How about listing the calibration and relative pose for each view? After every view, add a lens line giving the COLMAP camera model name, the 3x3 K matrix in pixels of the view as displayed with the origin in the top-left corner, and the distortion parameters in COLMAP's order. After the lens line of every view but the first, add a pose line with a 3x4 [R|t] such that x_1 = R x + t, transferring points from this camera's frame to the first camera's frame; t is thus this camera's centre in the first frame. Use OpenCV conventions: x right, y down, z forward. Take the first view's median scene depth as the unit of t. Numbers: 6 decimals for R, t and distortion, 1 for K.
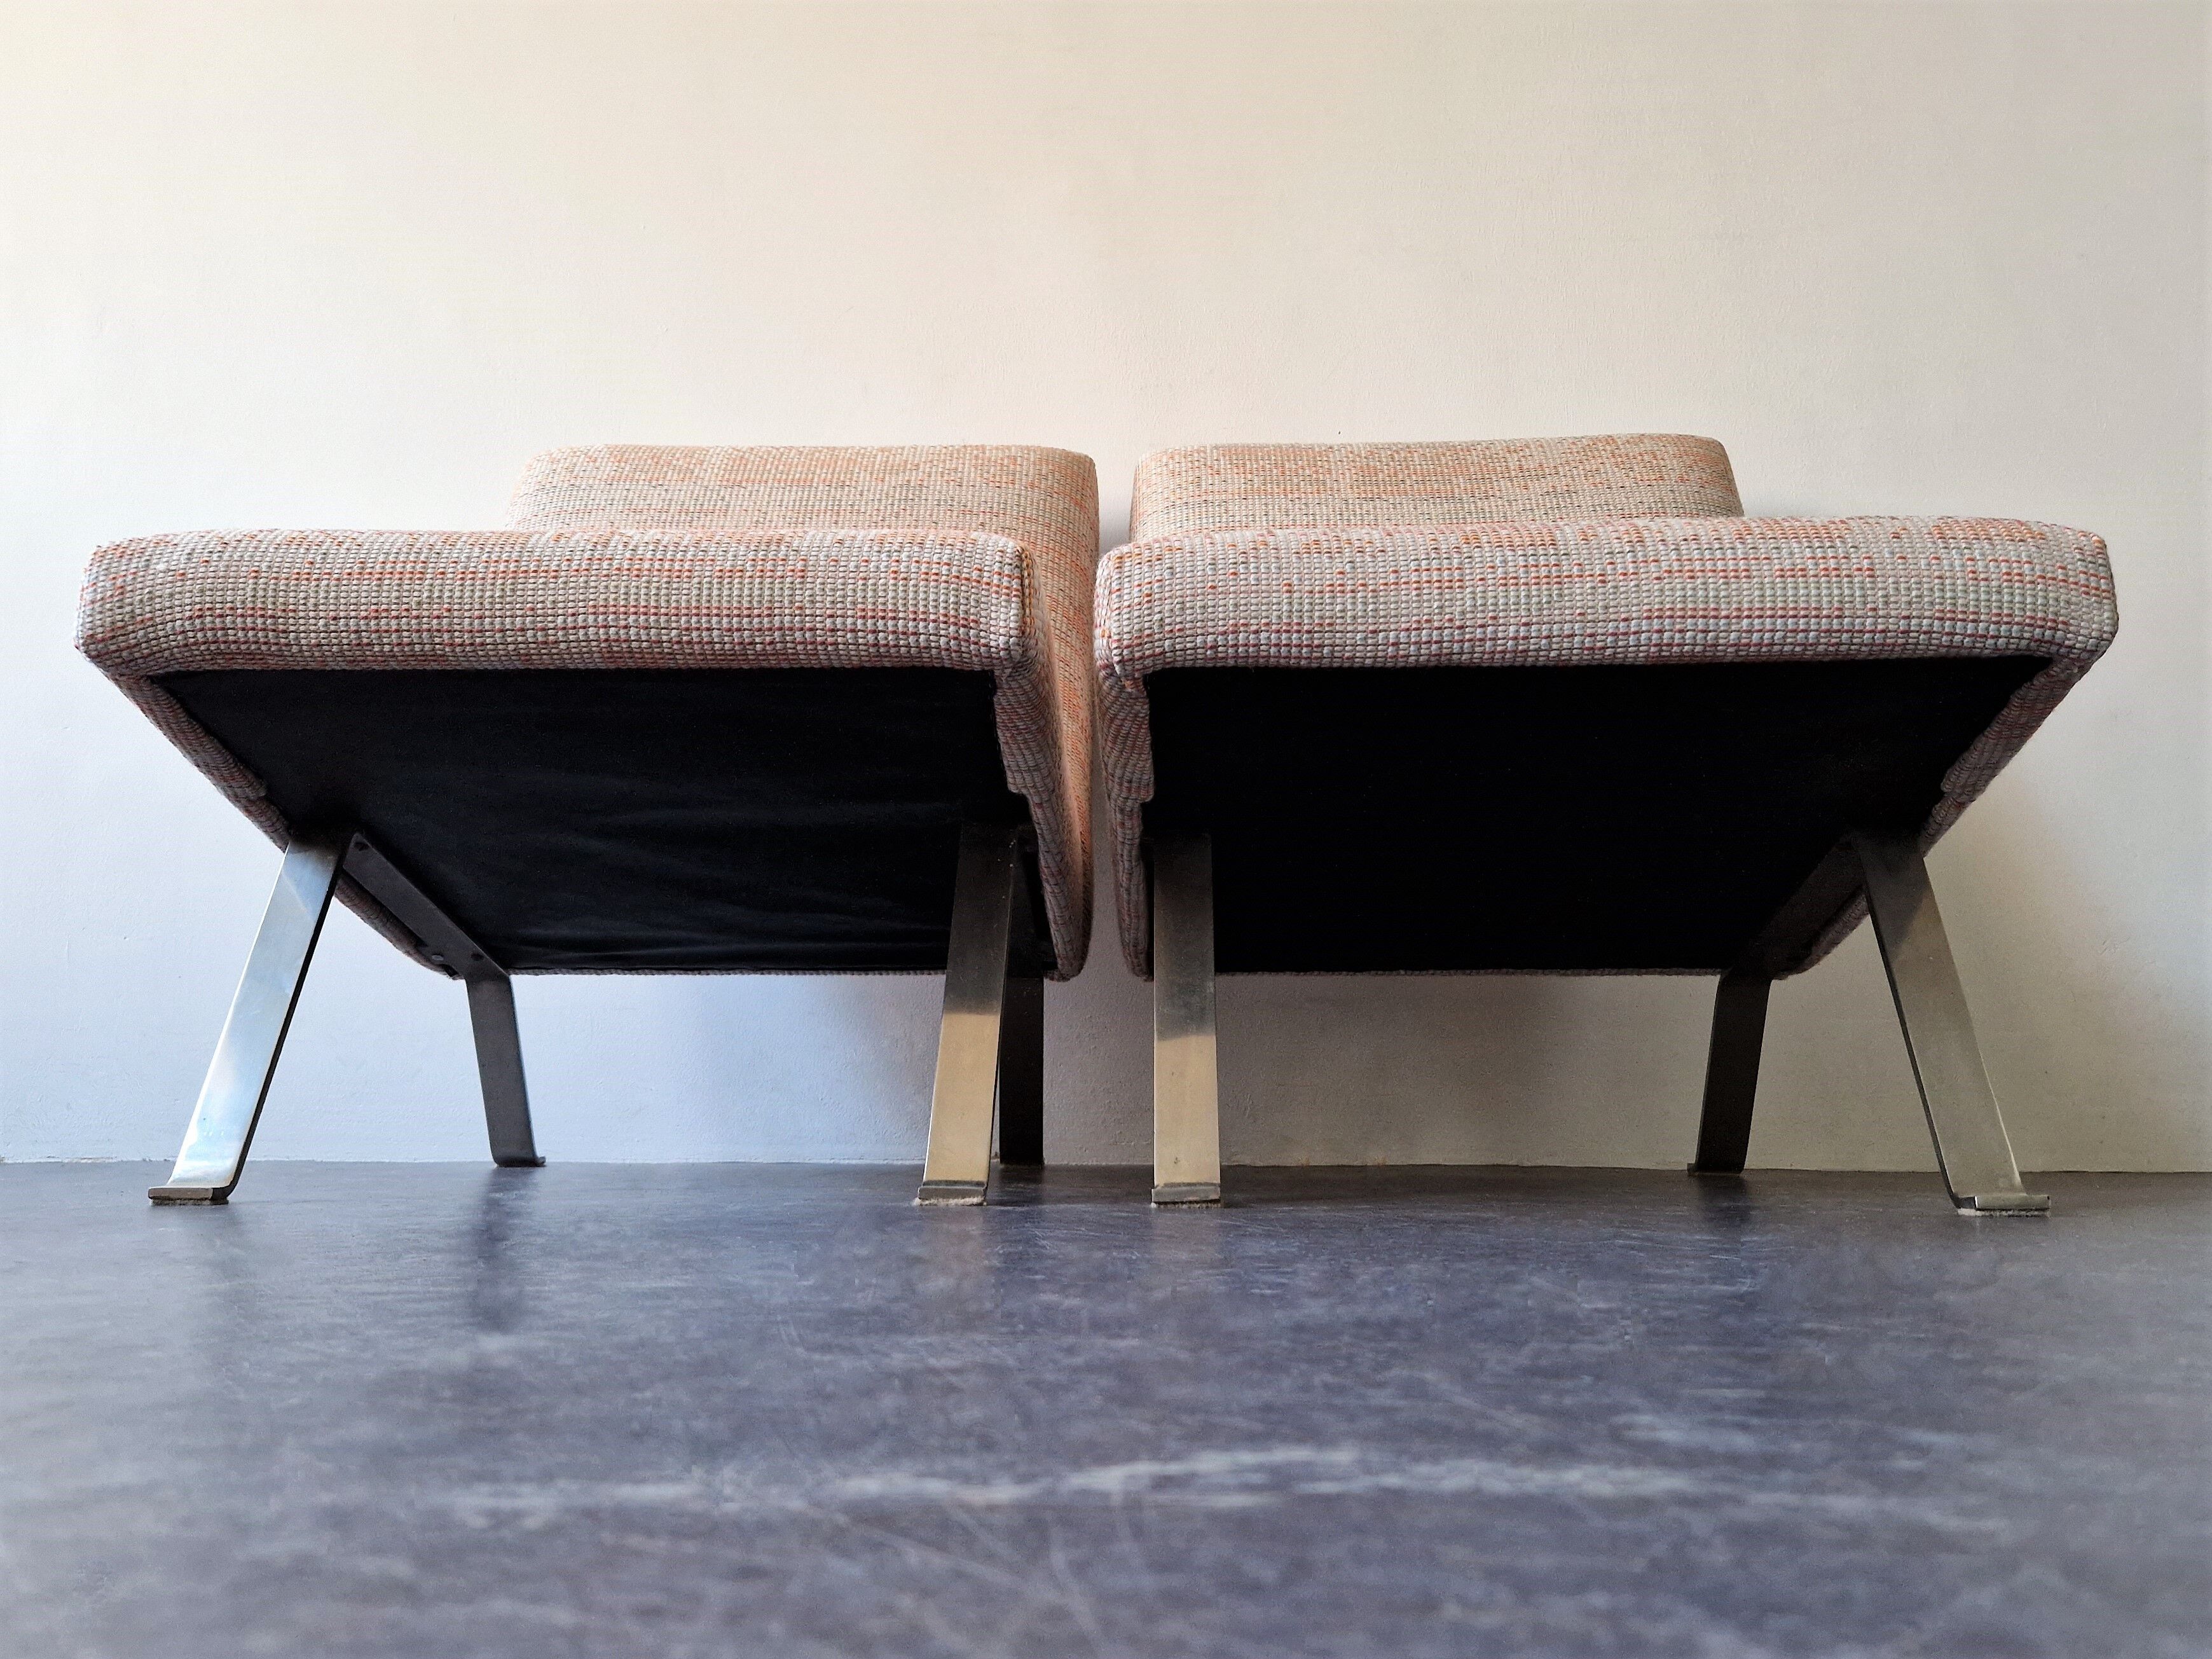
lens RADIAL K [[1518.0, 0, 1100.2], [0, 1518.0, 829.6], [0, 0, 1]] dist [0.028297, 0.005717]
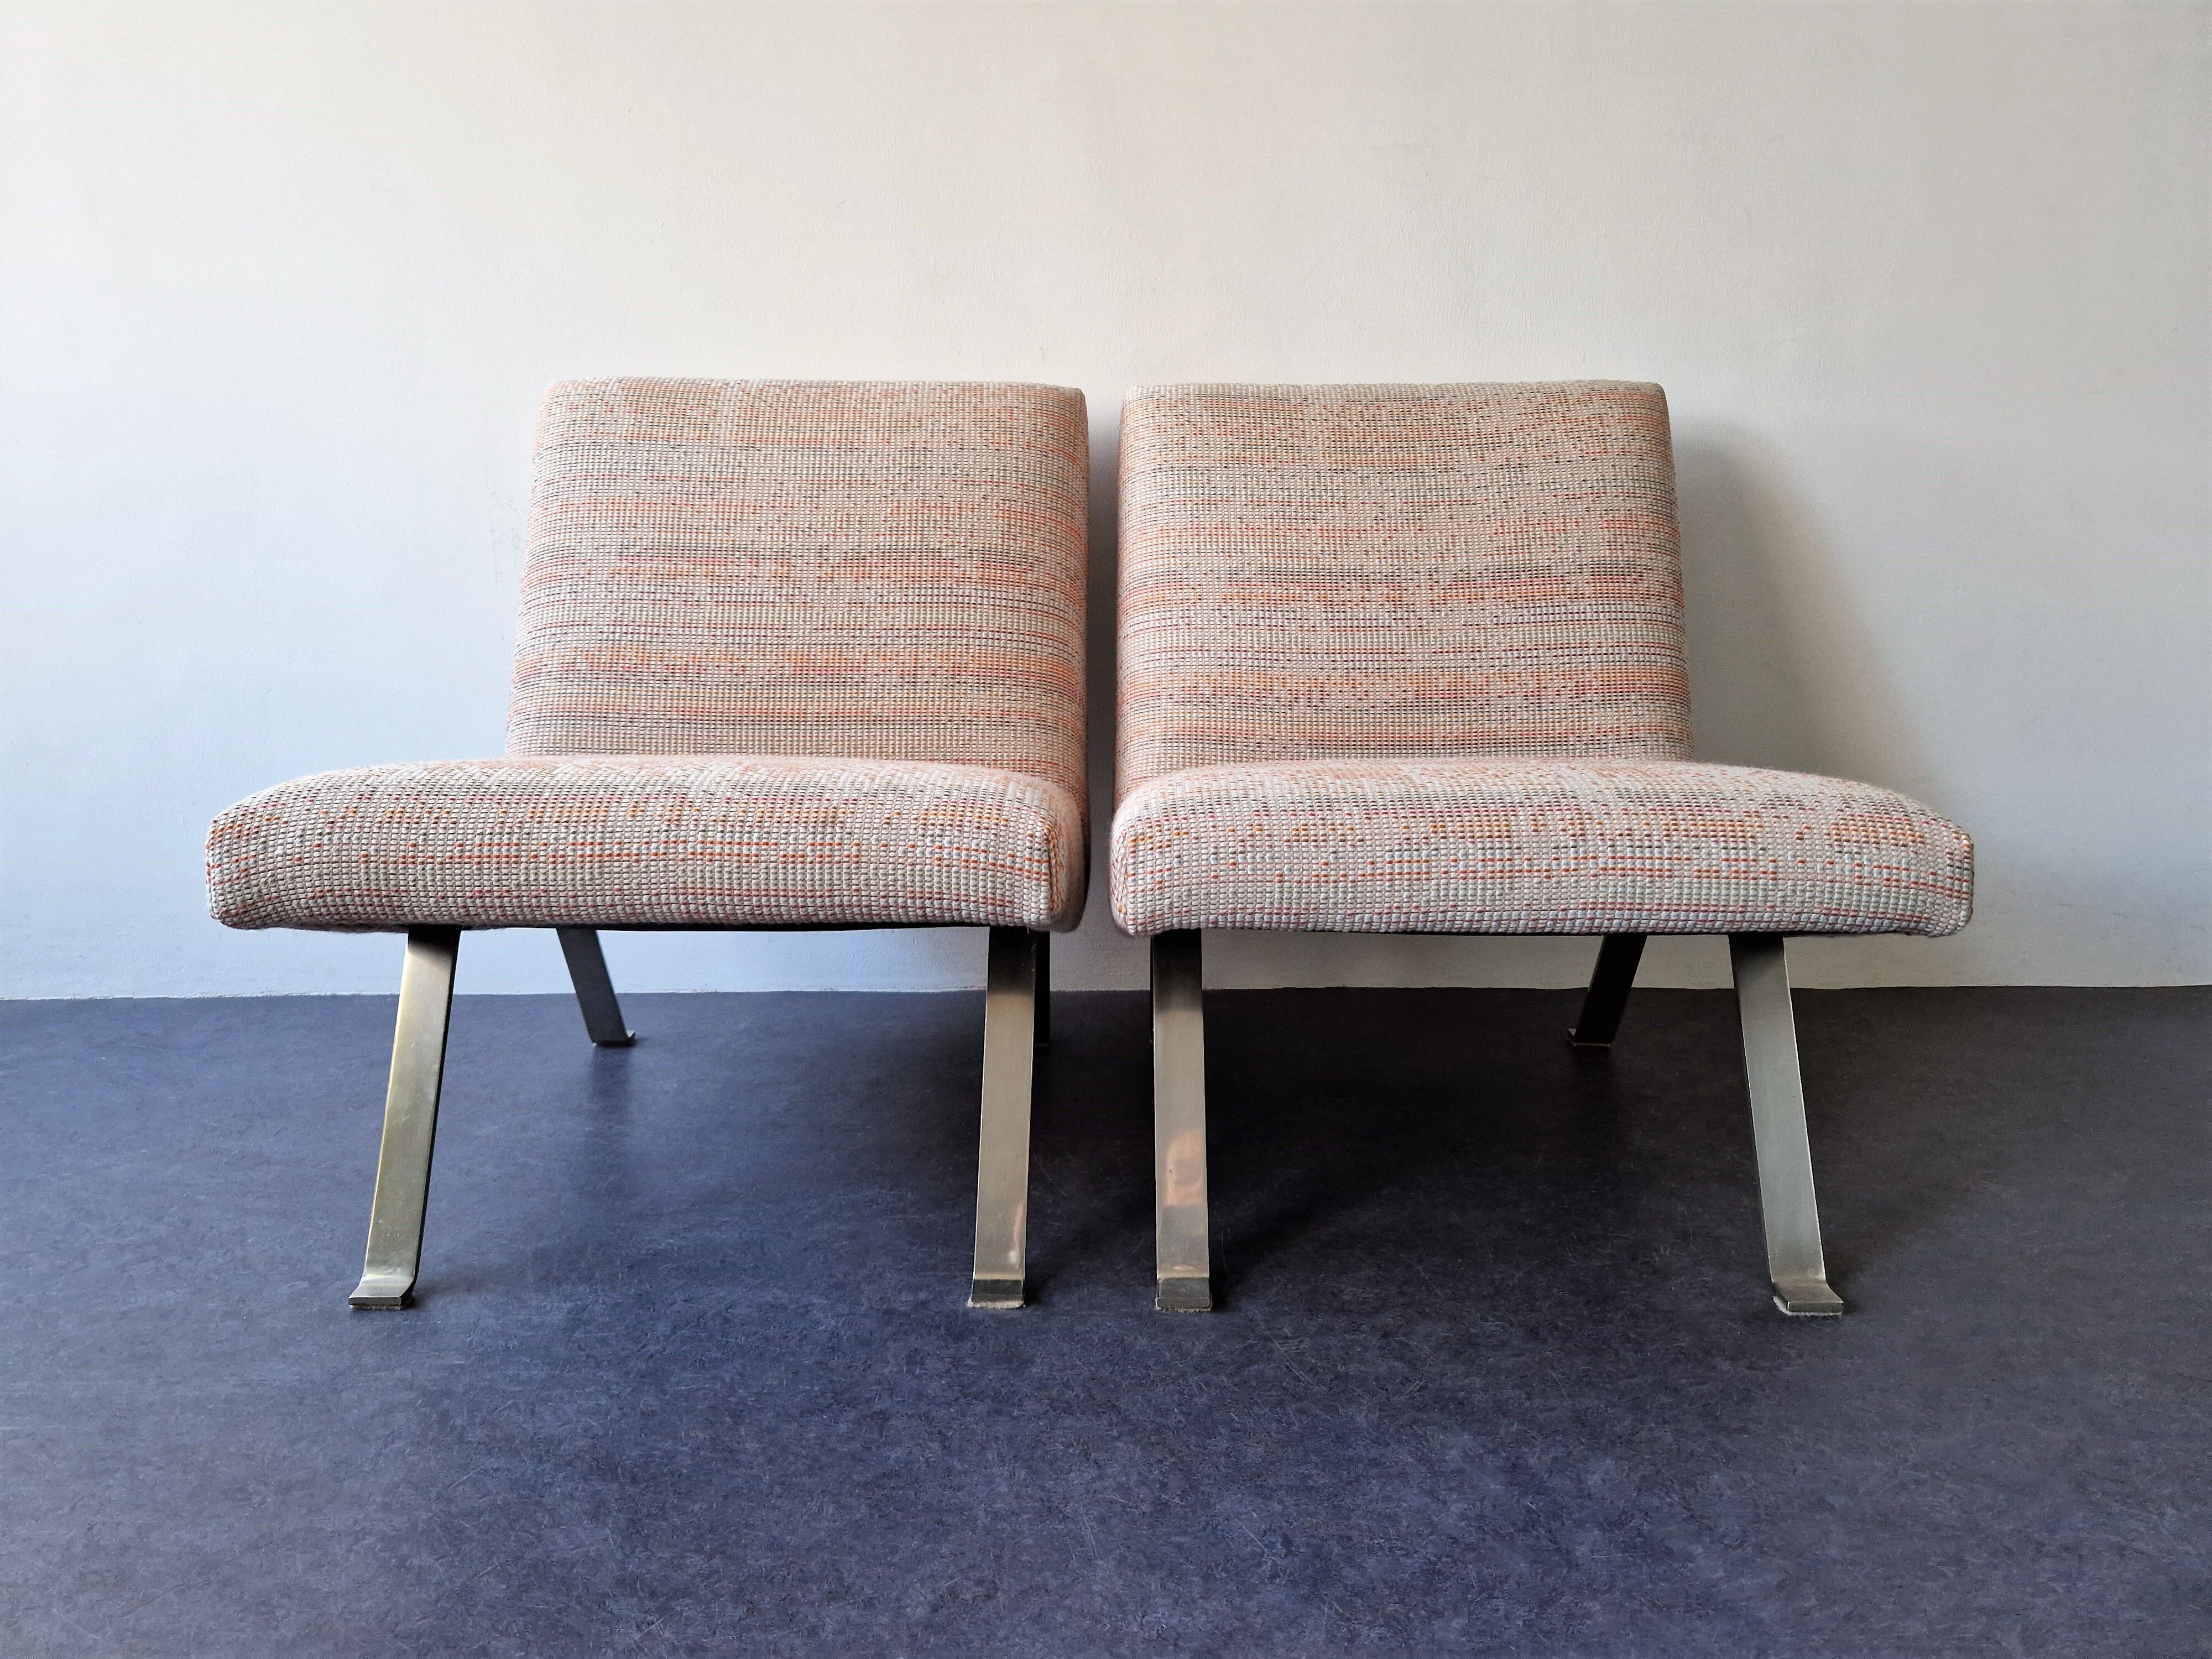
lens RADIAL K [[1310.0, 0, 1123.9], [0, 1310.0, 853.1], [0, 0, 1]] dist [0.037596, -0.003391]
pose [[0.999247, -0.008016, 0.037952, -0.032905], [-0.002813, 0.960862, 0.277014, -0.447925], [-0.038687, -0.276912, 0.960116, 0.047125]]
